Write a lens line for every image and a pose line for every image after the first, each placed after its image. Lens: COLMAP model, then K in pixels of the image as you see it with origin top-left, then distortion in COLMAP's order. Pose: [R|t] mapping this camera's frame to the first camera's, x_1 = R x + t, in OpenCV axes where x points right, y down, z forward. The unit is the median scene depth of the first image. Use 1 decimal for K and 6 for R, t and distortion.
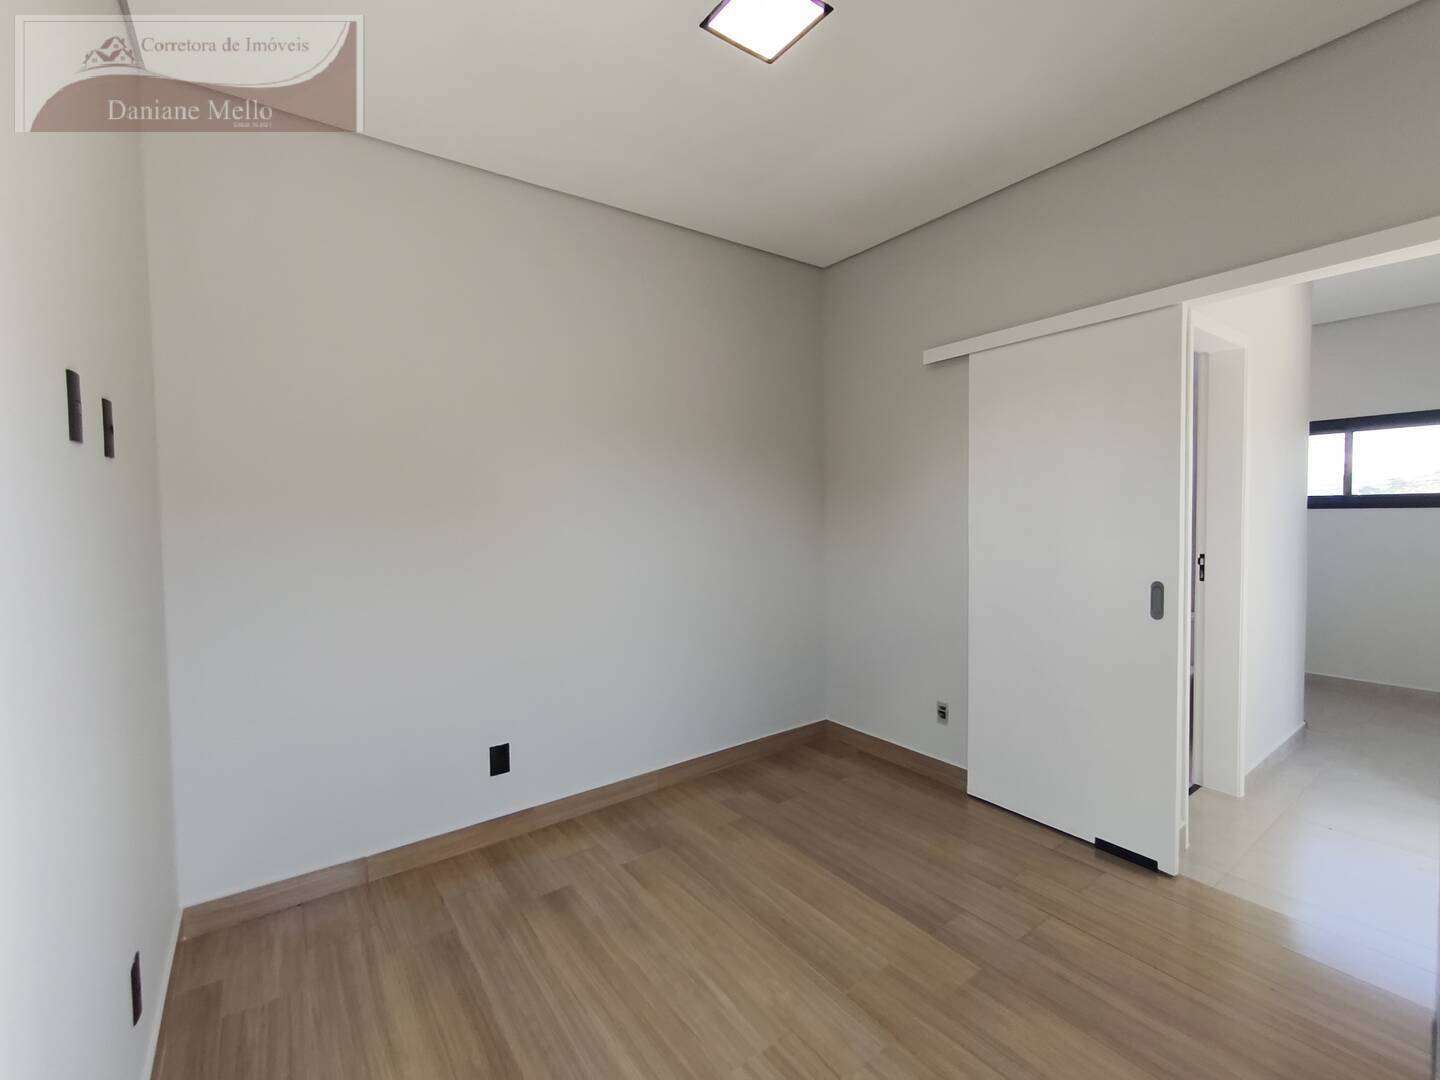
lens RADIAL K [[623.1, 0, 722.3], [0, 623.1, 534.8], [0, 0, 1]] dist [-0.003190, -0.000580]
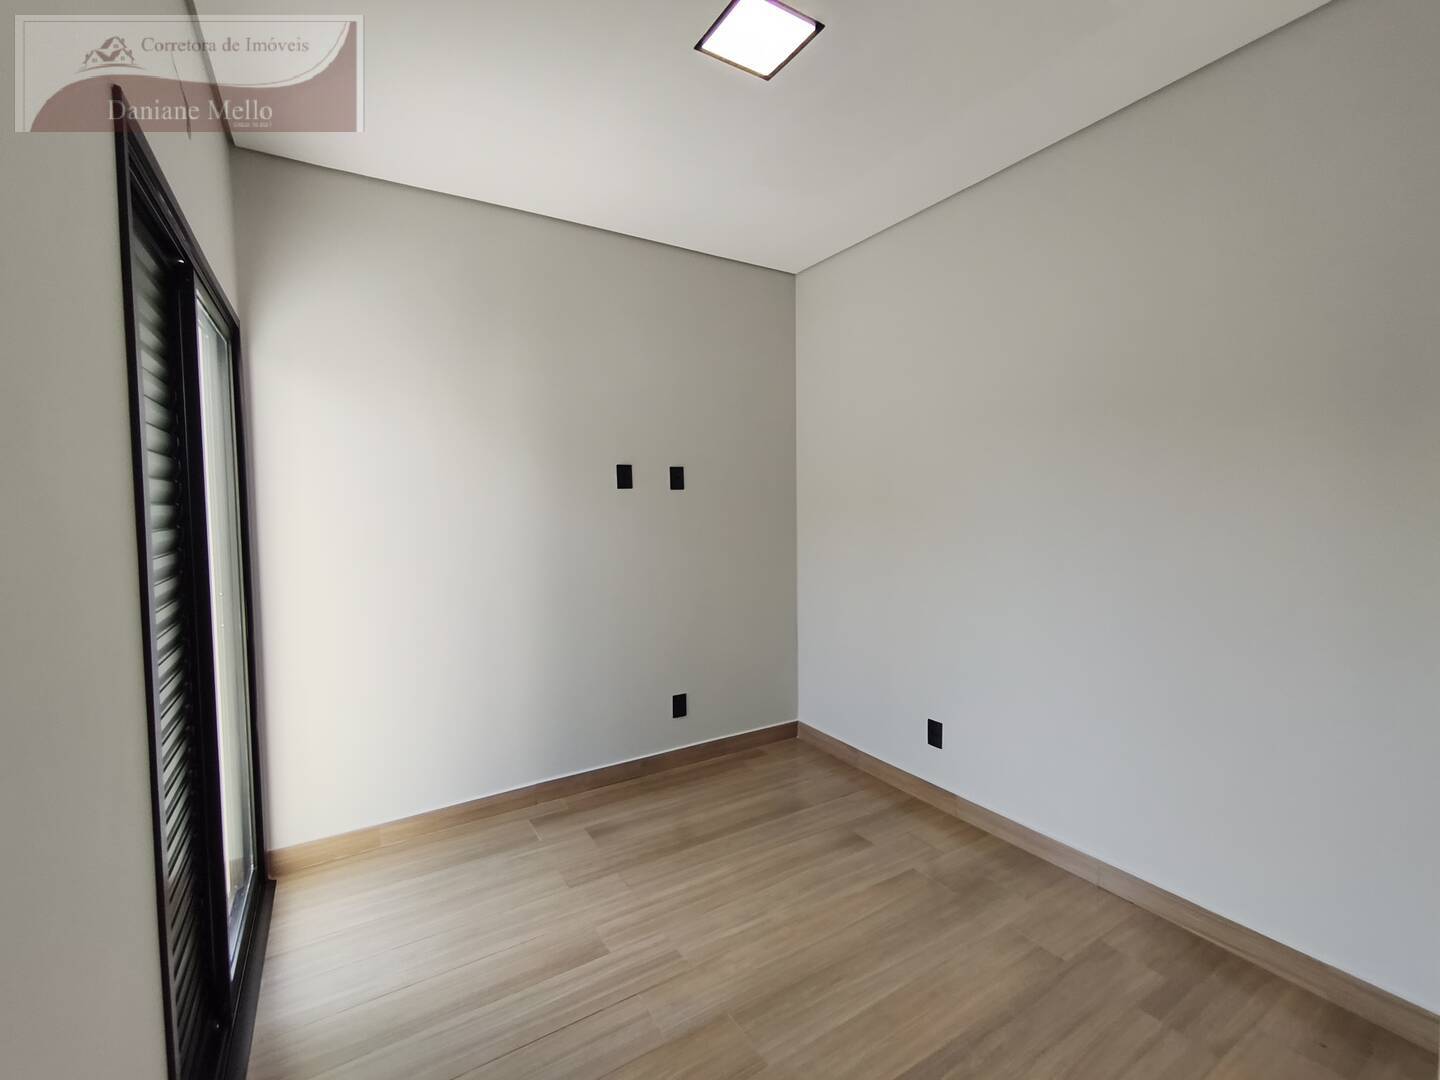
lens RADIAL K [[623.1, 0, 721.4], [0, 623.1, 542.2], [0, 0, 1]] dist [-0.003190, -0.000580]
pose [[-0.086770, 0.071593, -0.993653, 0.858335], [-0.022701, 0.997013, 0.073817, -0.057130], [0.995970, 0.028962, -0.084886, 0.807812]]
